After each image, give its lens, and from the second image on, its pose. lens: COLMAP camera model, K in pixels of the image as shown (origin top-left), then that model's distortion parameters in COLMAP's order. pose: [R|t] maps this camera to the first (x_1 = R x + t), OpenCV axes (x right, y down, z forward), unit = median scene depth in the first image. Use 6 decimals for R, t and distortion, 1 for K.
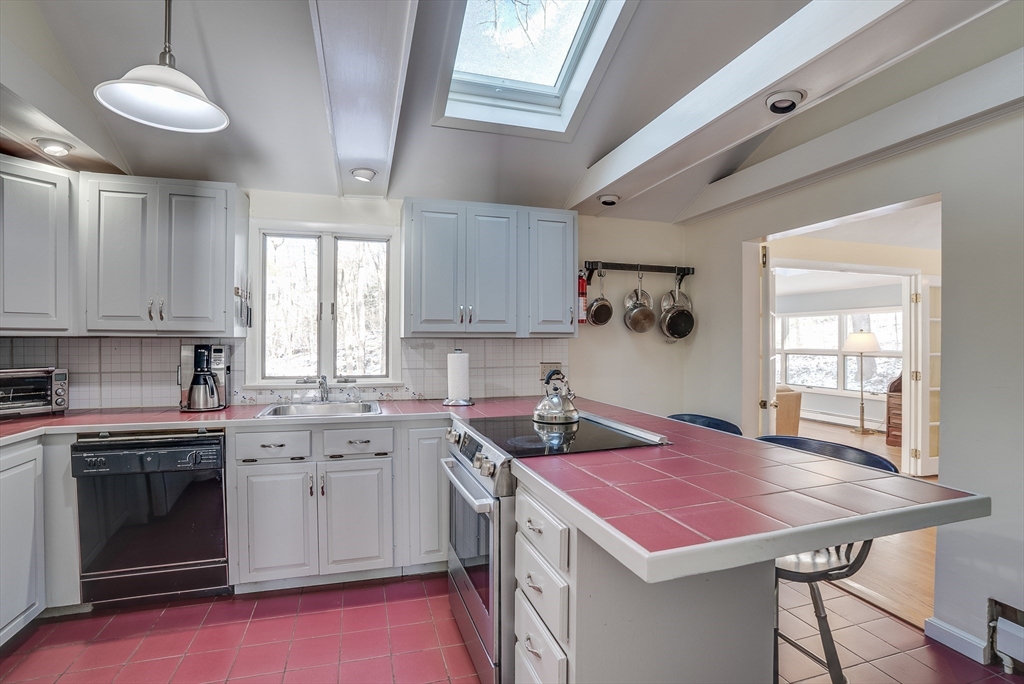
lens RADIAL K [[481.2, 0, 508.9], [0, 481.2, 337.1], [0, 0, 1]] dist [-0.001462, -0.000311]
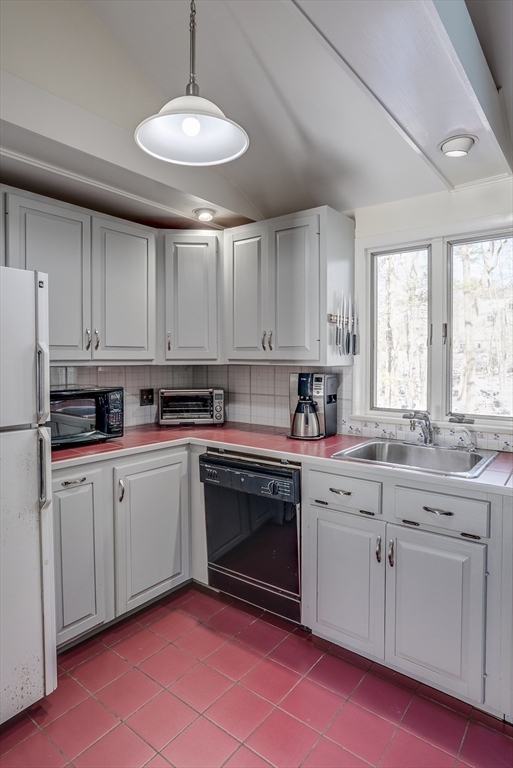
lens RADIAL K [[444.9, 0, 259.4], [0, 444.9, 364.7], [0, 0, 1]] dist [-0.064309, 0.039402]
pose [[0.588186, 0.011721, -0.808641, 0.068724], [0.004448, 0.999833, 0.017728, -0.020363], [0.808714, -0.014024, 0.588035, 0.394120]]
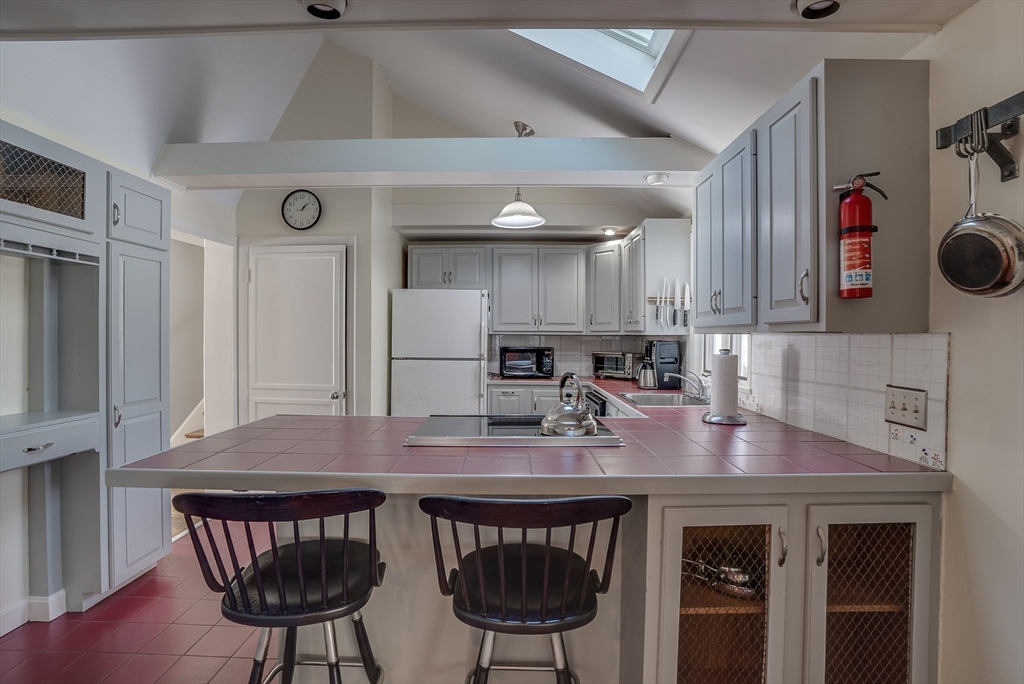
lens RADIAL K [[549.8, 0, 512.0], [0, 549.8, 342.0], [0, 0, 1]] dist [-0.000102, -0.000072]
pose [[-0.312909, 0.009391, -0.949737, 1.049825], [-0.000771, 0.999948, 0.010142, 0.004052], [0.949783, 0.003906, -0.312885, 1.190951]]
